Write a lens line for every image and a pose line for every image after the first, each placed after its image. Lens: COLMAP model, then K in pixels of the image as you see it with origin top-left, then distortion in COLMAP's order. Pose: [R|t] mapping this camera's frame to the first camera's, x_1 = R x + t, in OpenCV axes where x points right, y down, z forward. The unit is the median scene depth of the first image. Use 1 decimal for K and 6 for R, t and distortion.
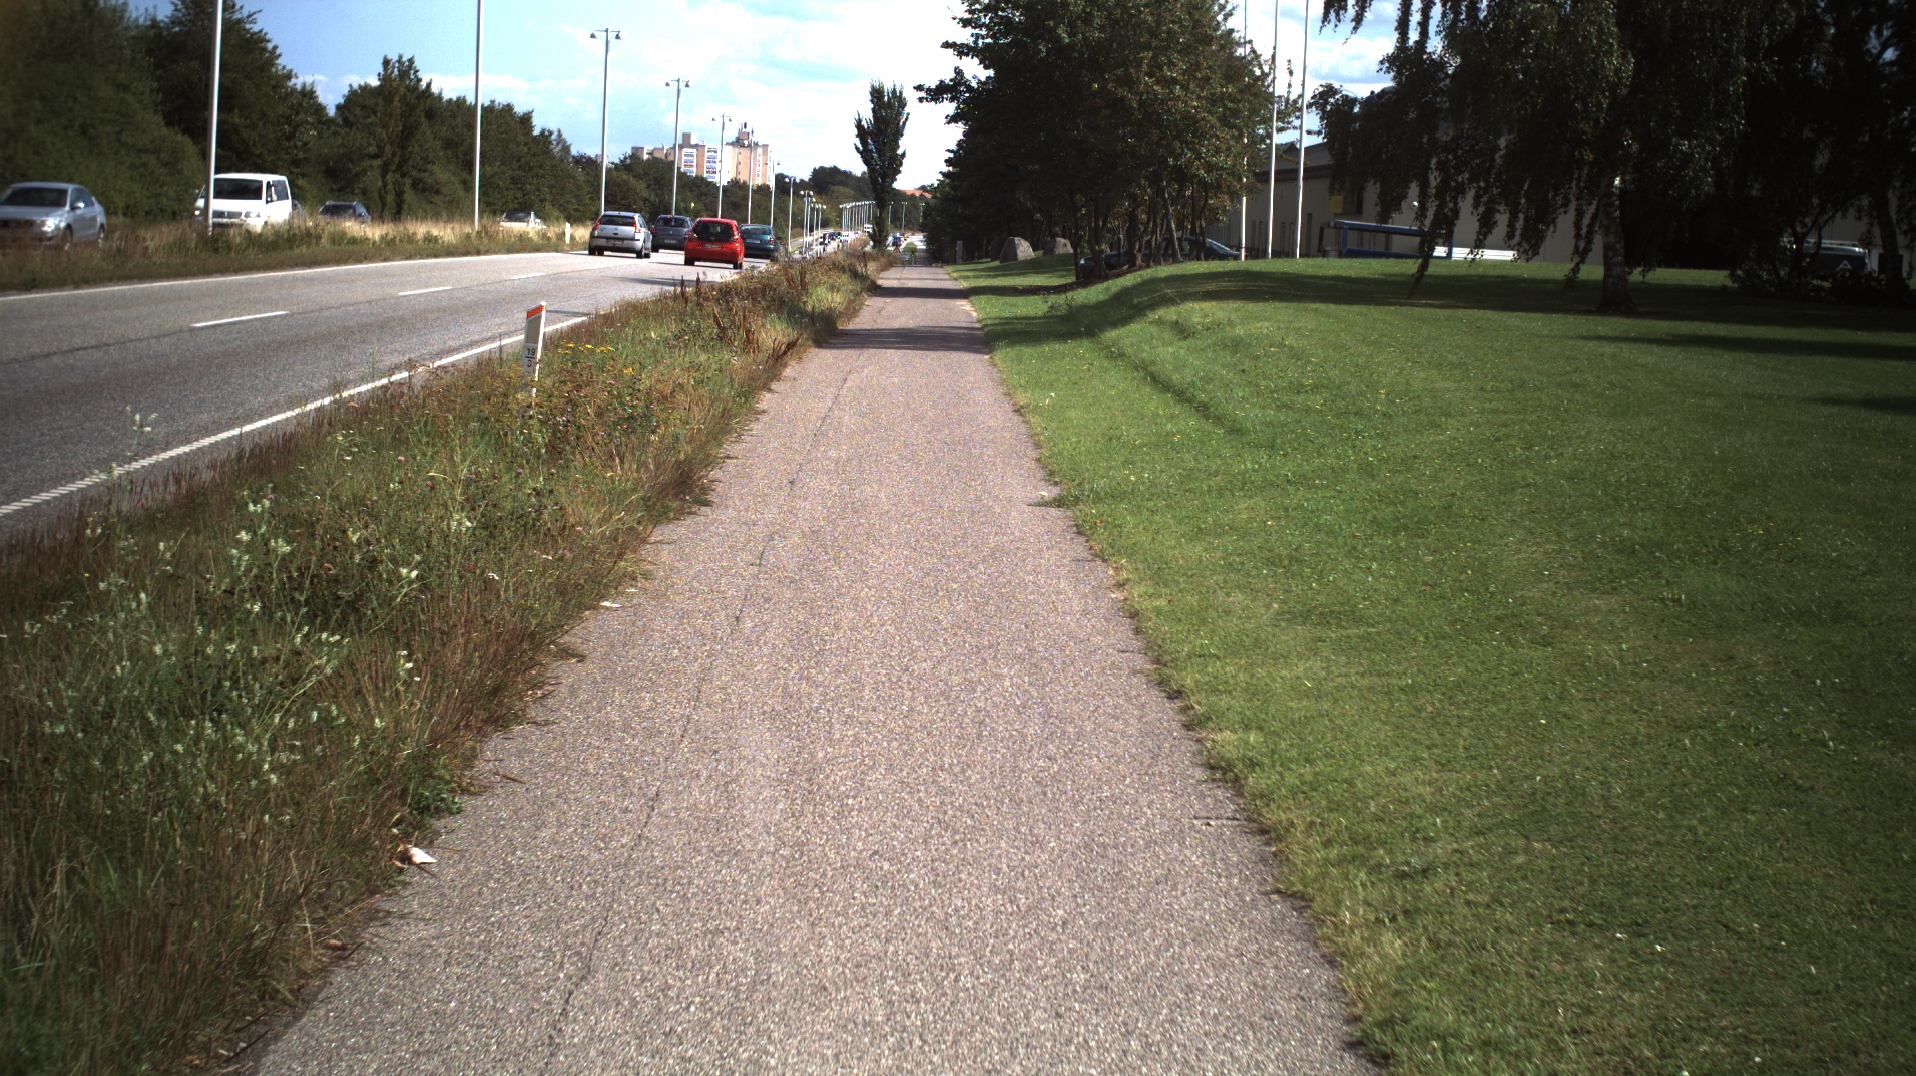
lens RADIAL K [[3619.0, 0, 958.7], [0, 3619.0, 531.4], [0, 0, 1]] dist [-0.243167, 0.000000]
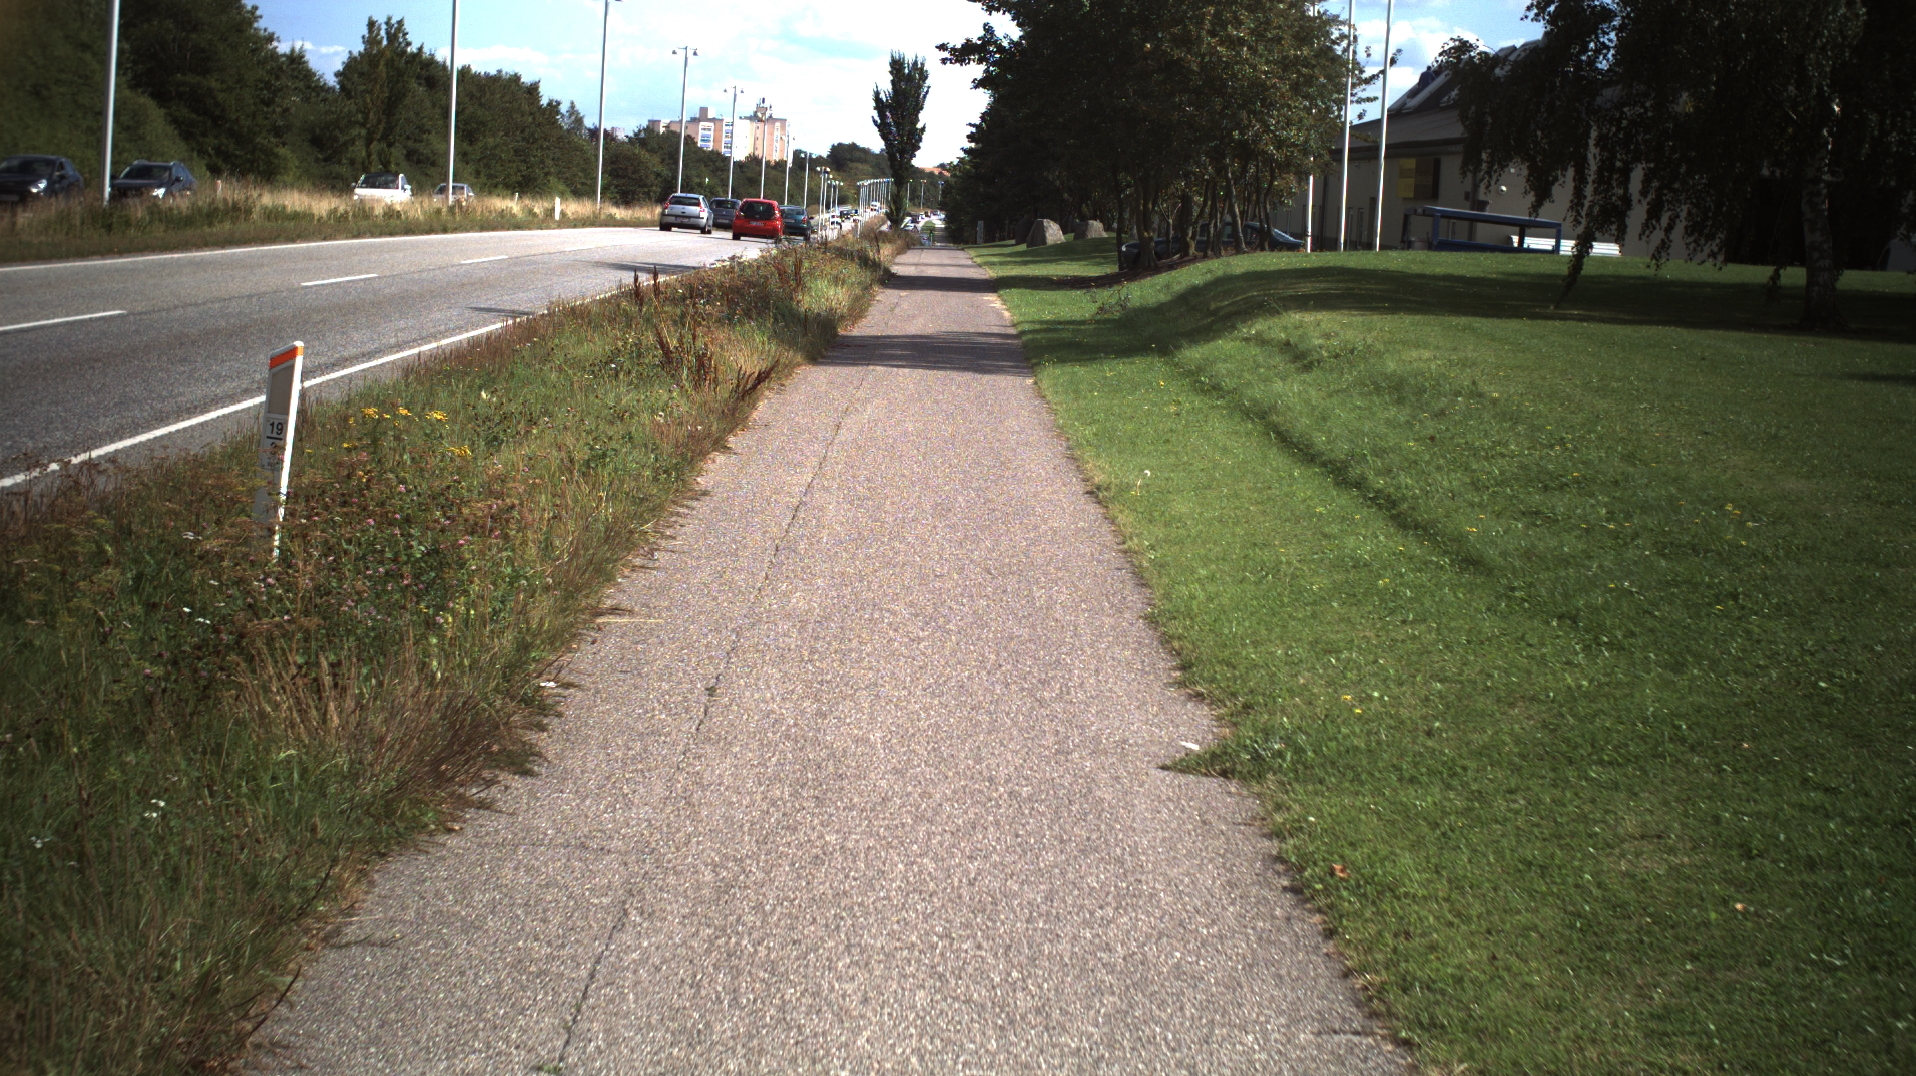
lens RADIAL K [[3619.0, 0, 952.8], [0, 3619.0, 551.4], [0, 0, 1]] dist [-0.243167, 0.000000]
pose [[0.999903, 0.012770, -0.005542, -0.002035], [-0.012706, 0.999853, 0.011495, -0.011278], [0.005688, -0.011424, 0.999919, 0.126907]]
